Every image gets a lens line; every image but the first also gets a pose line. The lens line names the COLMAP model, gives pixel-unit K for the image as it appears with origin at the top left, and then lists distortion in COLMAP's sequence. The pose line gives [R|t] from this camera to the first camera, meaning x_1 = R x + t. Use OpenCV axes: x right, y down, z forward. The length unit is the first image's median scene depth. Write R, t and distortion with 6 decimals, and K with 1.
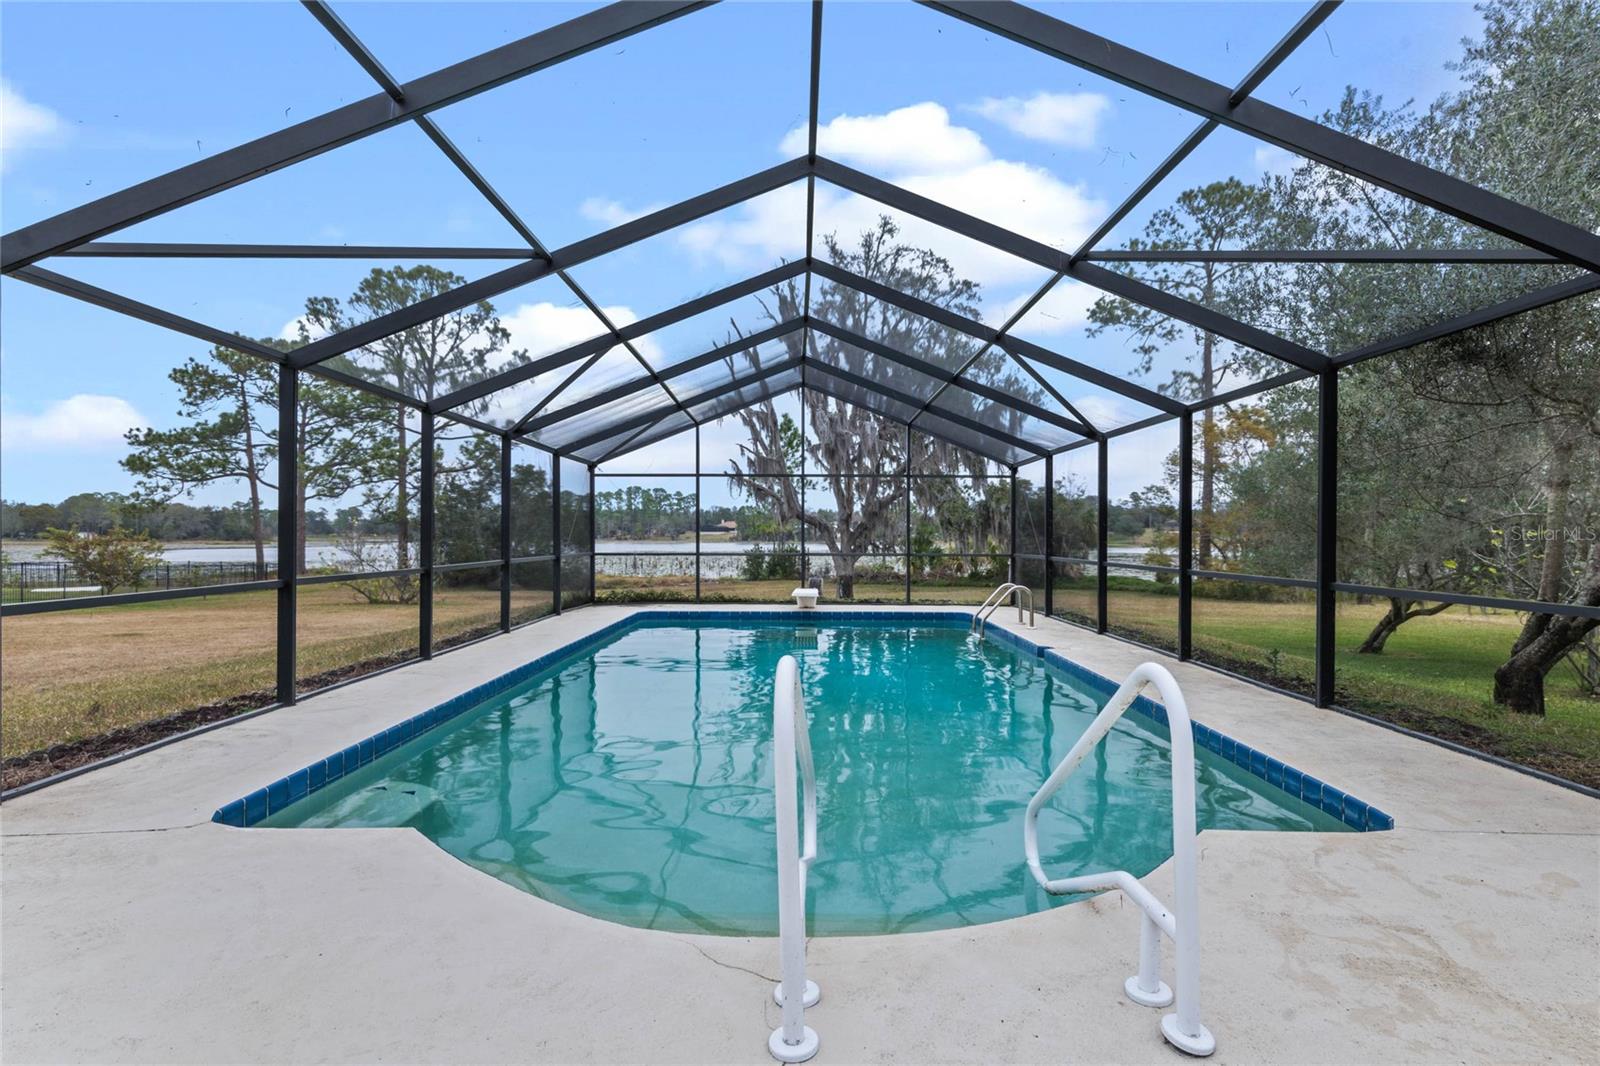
lens RADIAL K [[805.0, 0, 798.1], [0, 805.0, 538.5], [0, 0, 1]] dist [-0.000659, -0.000094]
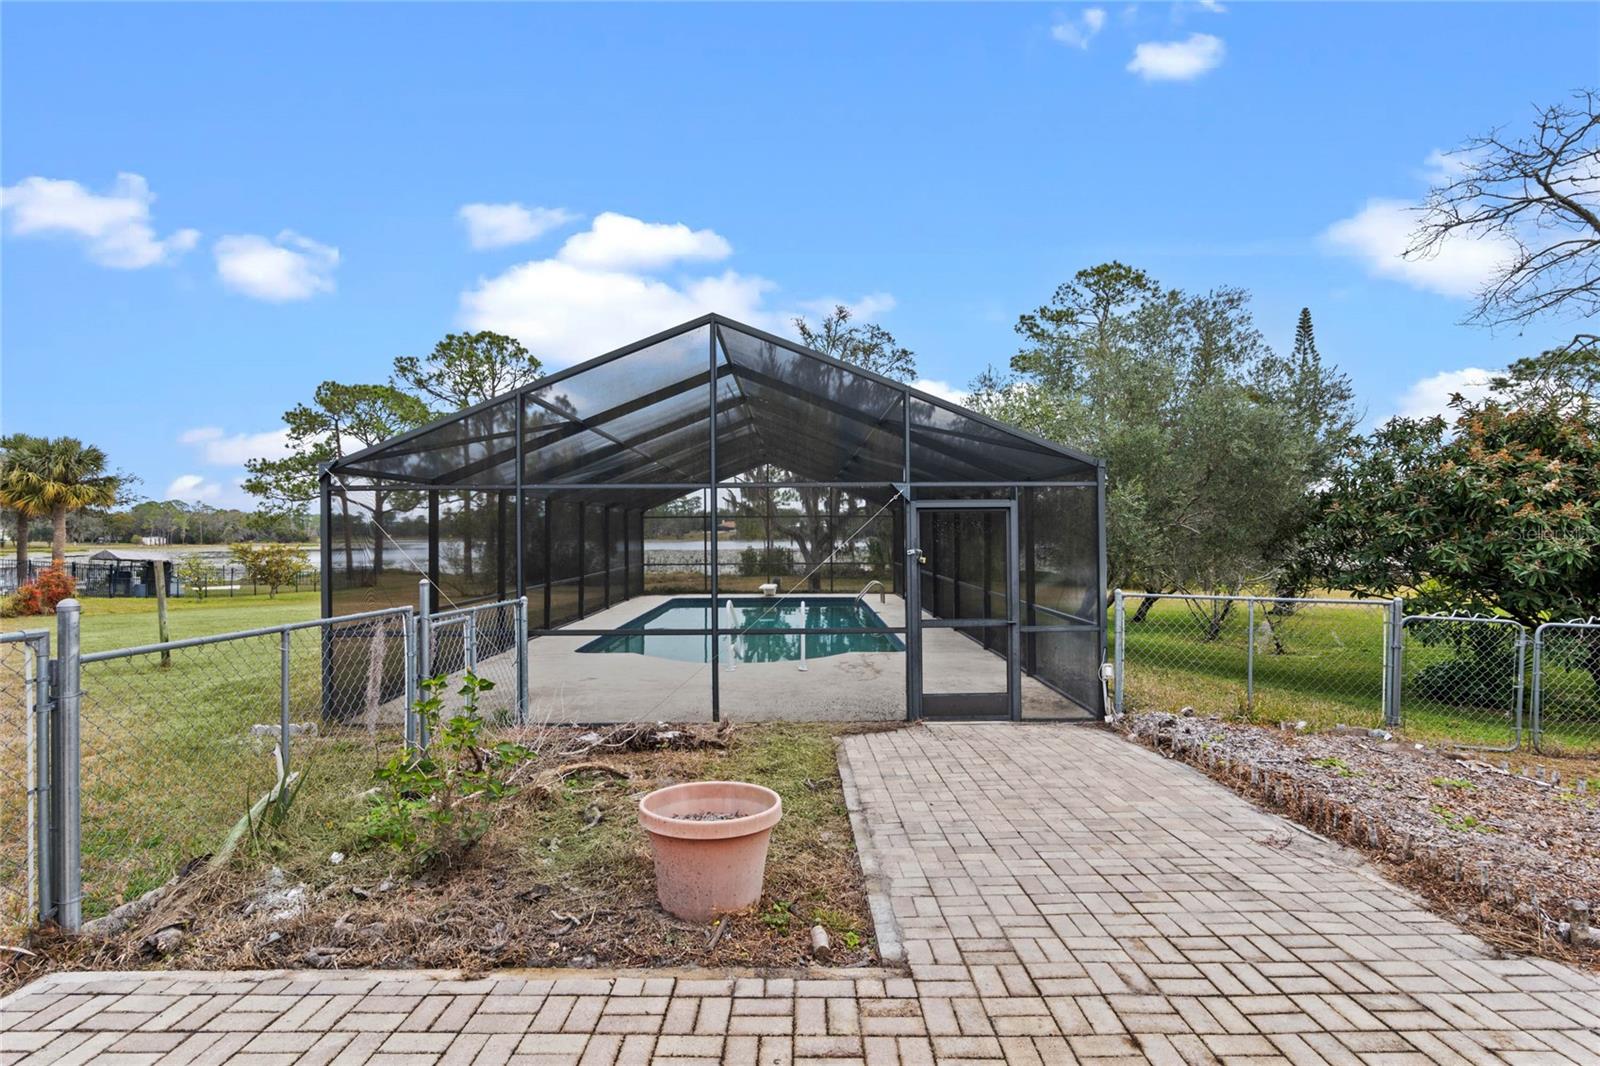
lens RADIAL K [[736.8, 0, 796.3], [0, 736.8, 527.4], [0, 0, 1]] dist [-0.014196, 0.001296]
pose [[0.999955, -0.007756, 0.005494, 0.016317], [0.007821, 0.999898, -0.011939, -0.010321], [-0.005401, 0.011982, 0.999914, -0.150869]]
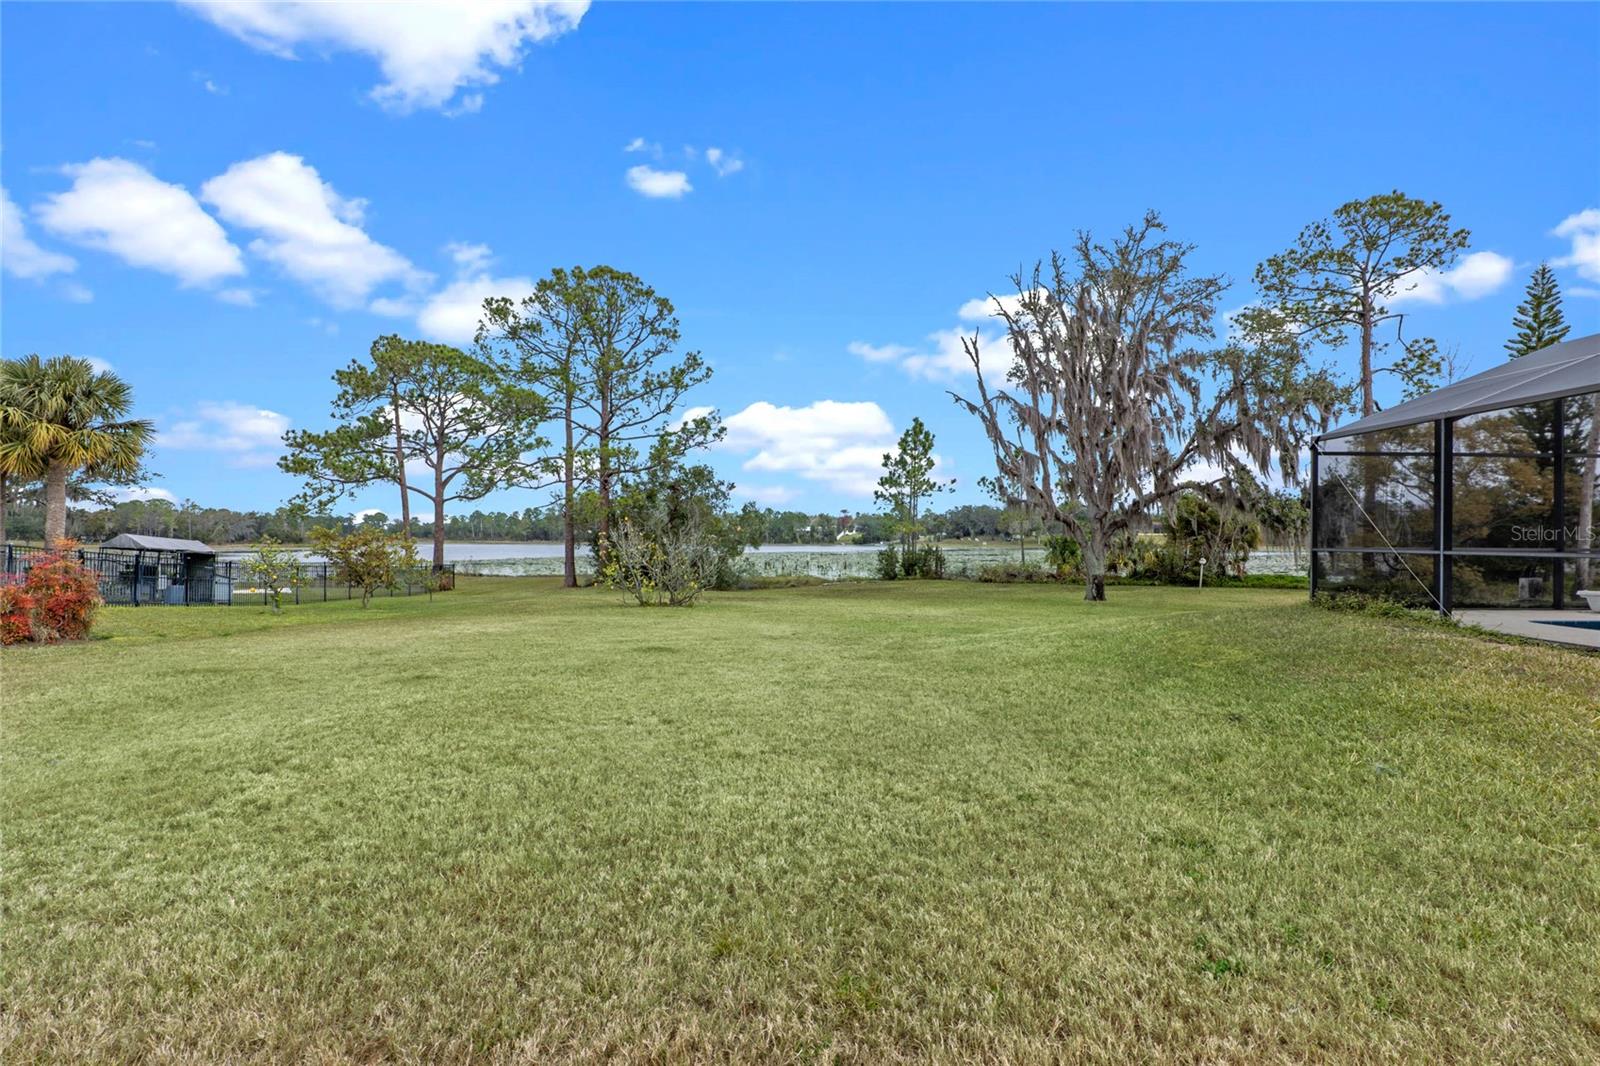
lens RADIAL K [[736.8, 0, 804.9], [0, 736.8, 539.5], [0, 0, 1]] dist [-0.014196, 0.001296]
pose [[0.999650, -0.000799, 0.026457, -0.219889], [0.000875, 0.999996, -0.002869, 0.003203], [-0.026455, 0.002891, 0.999646, 0.073860]]
